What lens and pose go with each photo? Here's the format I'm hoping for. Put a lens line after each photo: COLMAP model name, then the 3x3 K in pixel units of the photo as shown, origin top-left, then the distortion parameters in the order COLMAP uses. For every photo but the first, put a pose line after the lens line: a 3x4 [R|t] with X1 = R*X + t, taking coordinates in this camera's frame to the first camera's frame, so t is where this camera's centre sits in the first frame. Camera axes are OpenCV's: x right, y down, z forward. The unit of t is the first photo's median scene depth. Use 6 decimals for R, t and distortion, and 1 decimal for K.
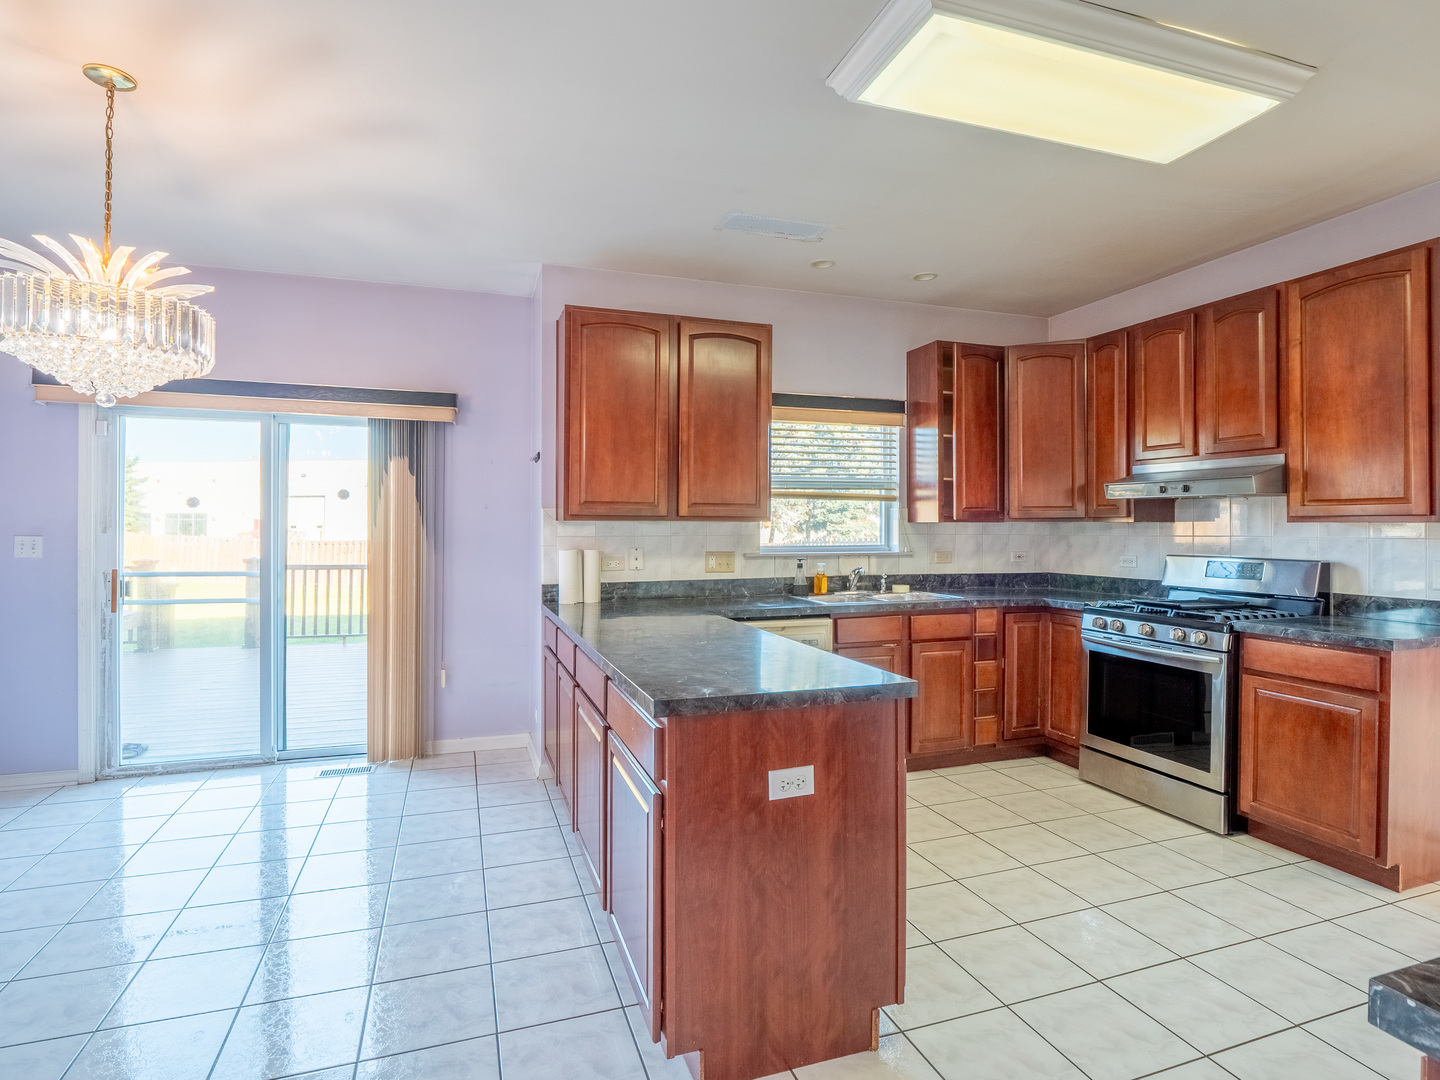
lens RADIAL K [[723.0, 0, 730.6], [0, 723.0, 530.9], [0, 0, 1]] dist [-0.008169, -0.003885]
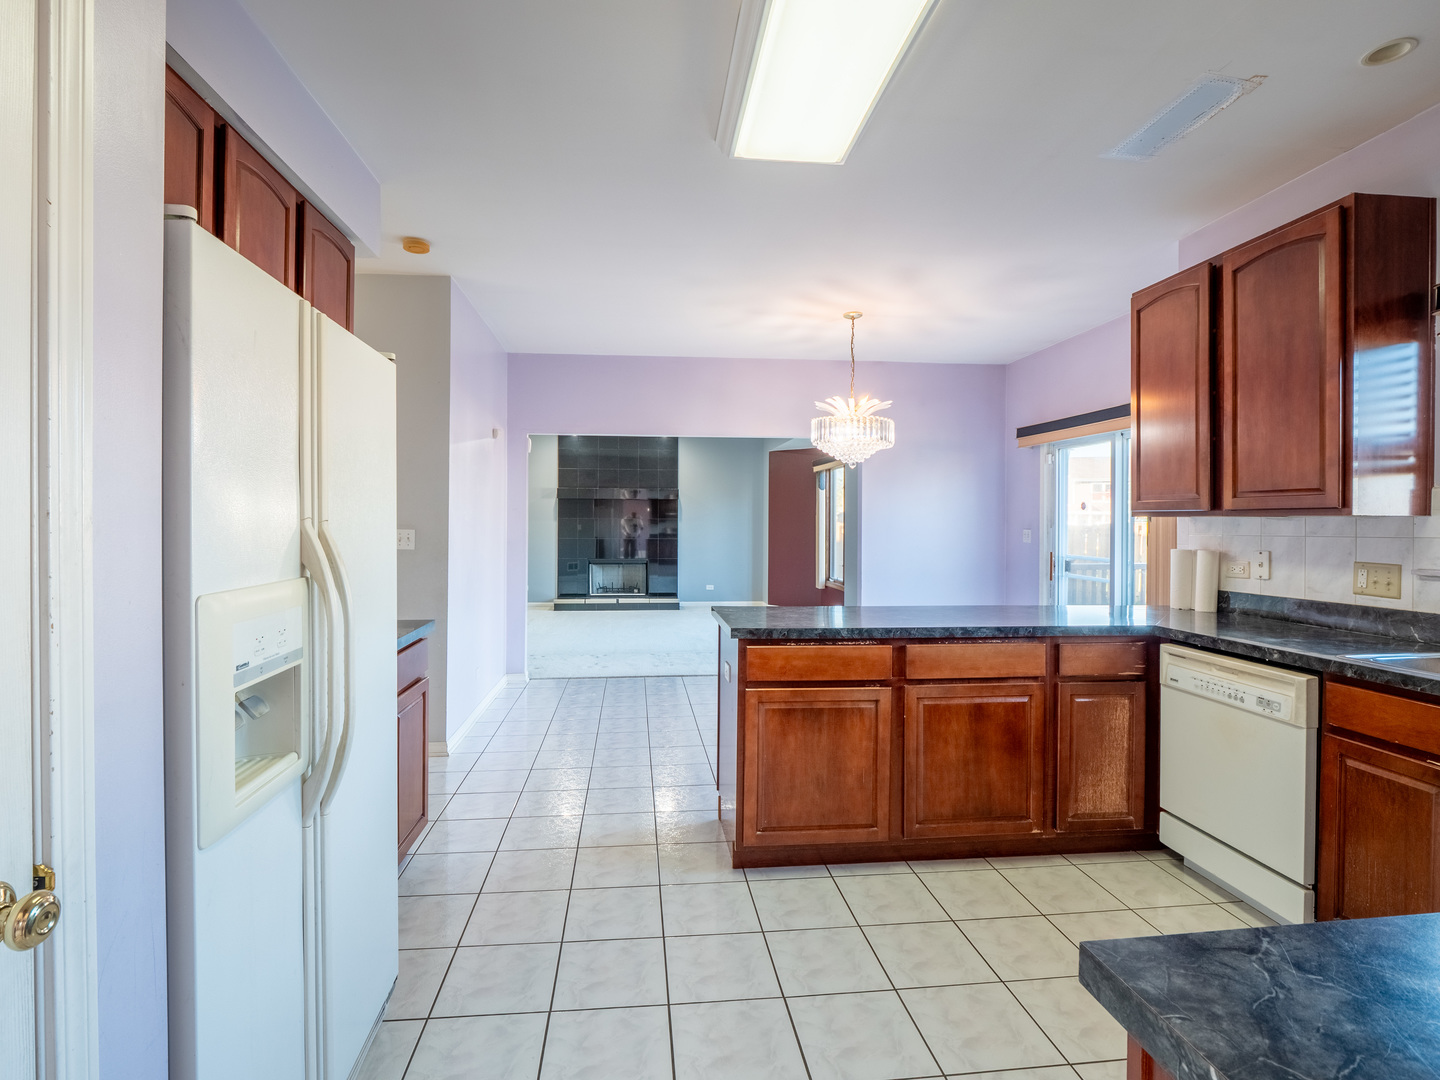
lens RADIAL K [[723.0, 0, 704.4], [0, 723.0, 531.9], [0, 0, 1]] dist [-0.008169, -0.003885]
pose [[-0.239139, 0.009656, -0.970937, 0.761293], [-0.005838, 0.999918, 0.011382, -0.001769], [0.970968, 0.008390, -0.239063, 0.608490]]
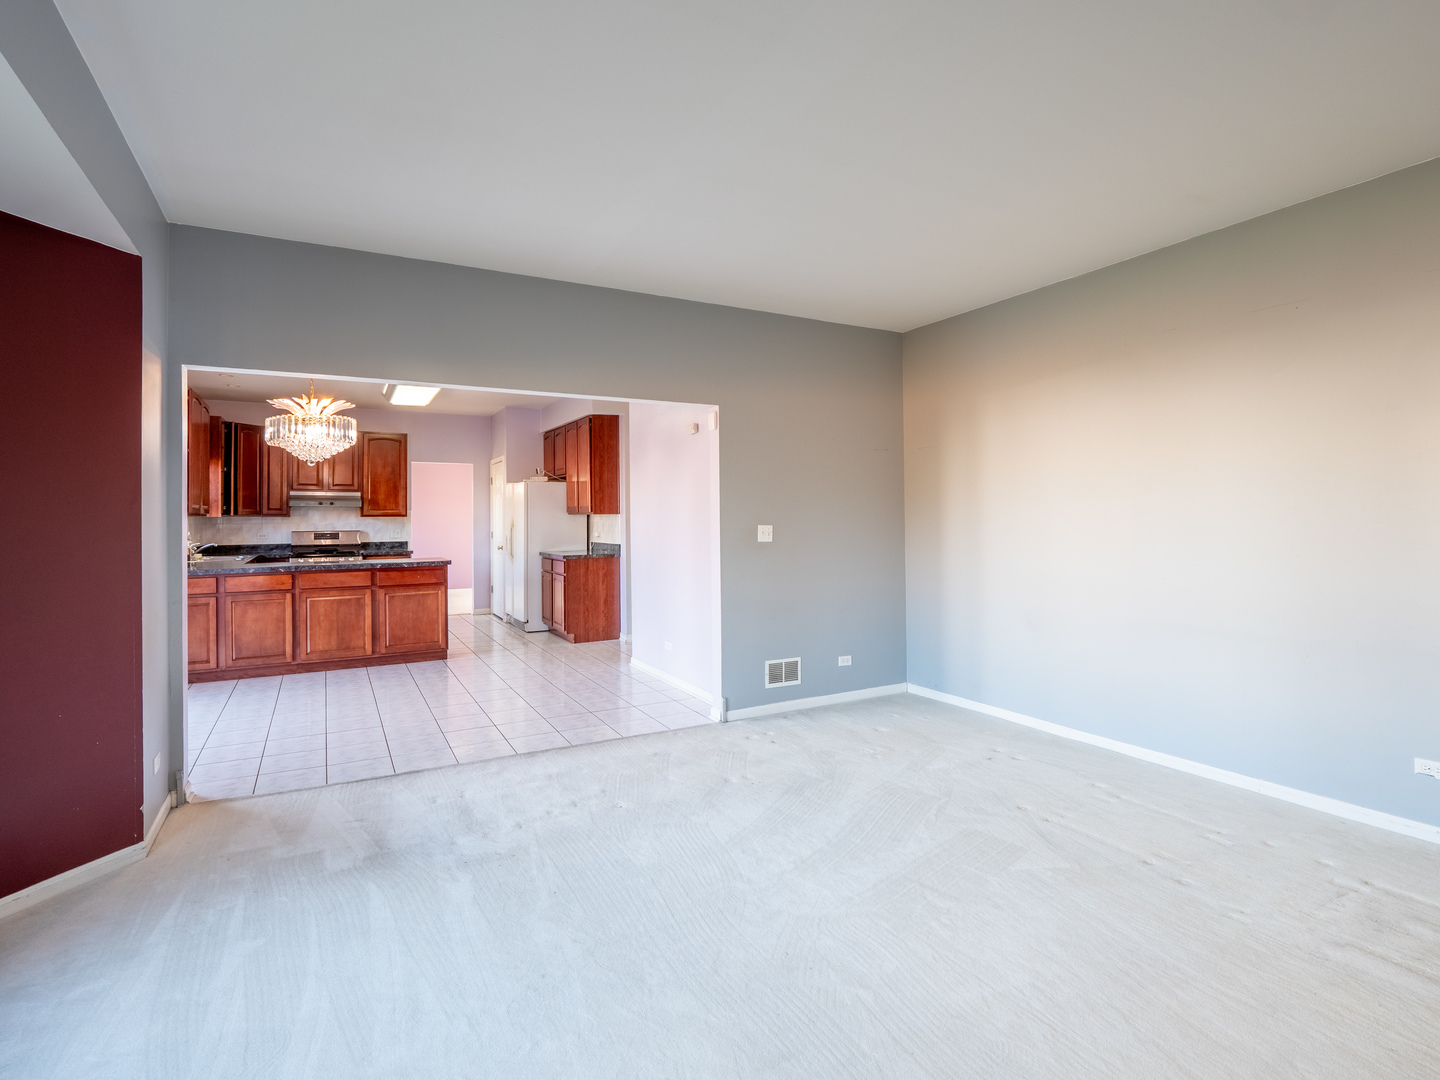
lens RADIAL K [[723.0, 0, 714.3], [0, 723.0, 511.7], [0, 0, 1]] dist [-0.008169, -0.003885]
pose [[-0.163313, 0.006350, 0.986554, -1.826023], [0.010869, 0.999930, -0.004637, -0.003540], [-0.986514, 0.009966, -0.163370, 0.076730]]
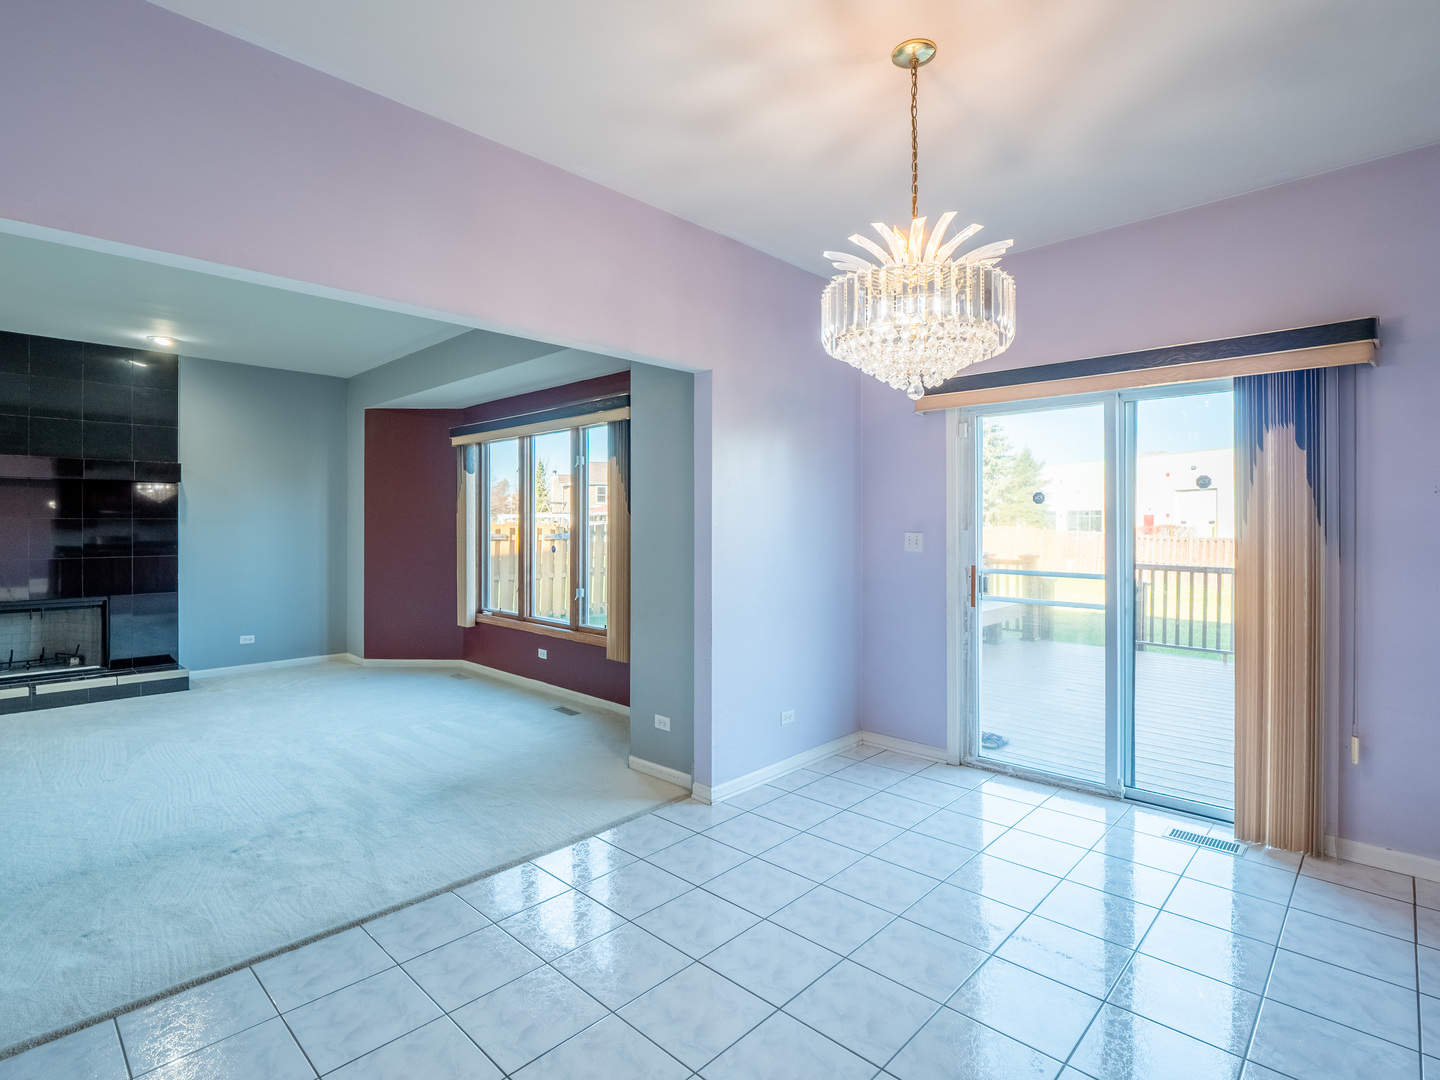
lens RADIAL K [[723.0, 0, 730.9], [0, 723.0, 522.8], [0, 0, 1]] dist [-0.008169, -0.003885]
pose [[0.450527, -0.005701, -0.892744, -0.069985], [0.000719, 0.999982, -0.006023, -0.002018], [0.892762, 0.002072, 0.450523, 0.193751]]
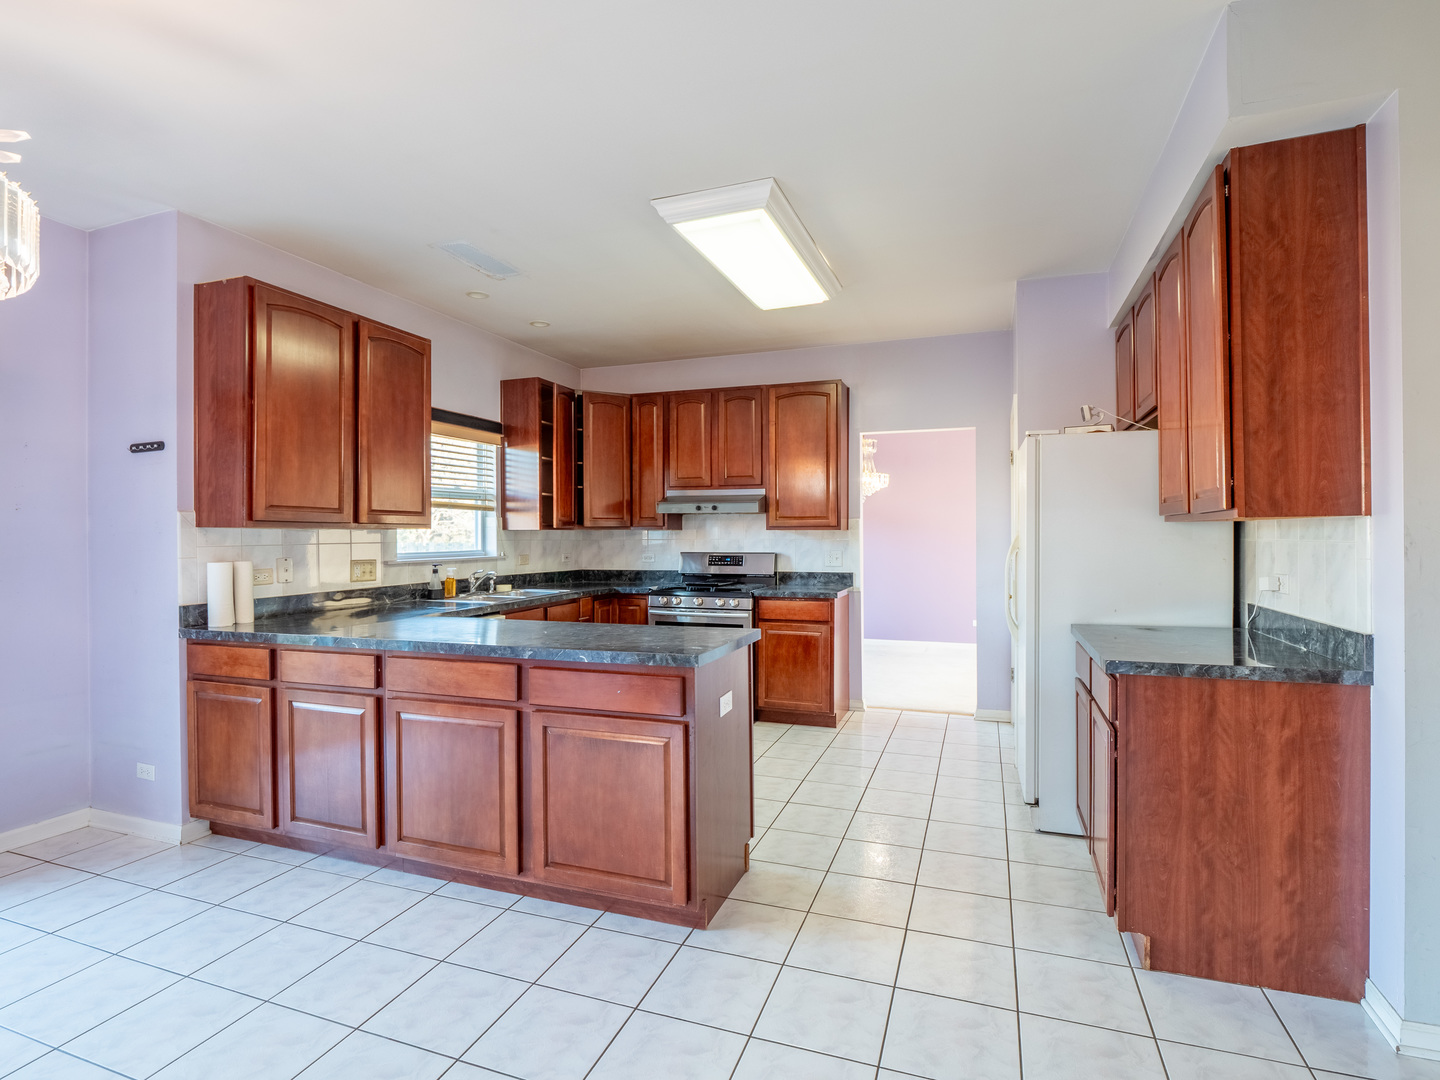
lens RADIAL K [[723.0, 0, 676.6], [0, 723.0, 537.8], [0, 0, 1]] dist [-0.008169, -0.003885]
pose [[0.658300, -0.006815, 0.752725, -0.505322], [0.008742, 0.999961, 0.001407, 0.001806], [-0.752705, 0.005654, 0.658334, 0.044032]]
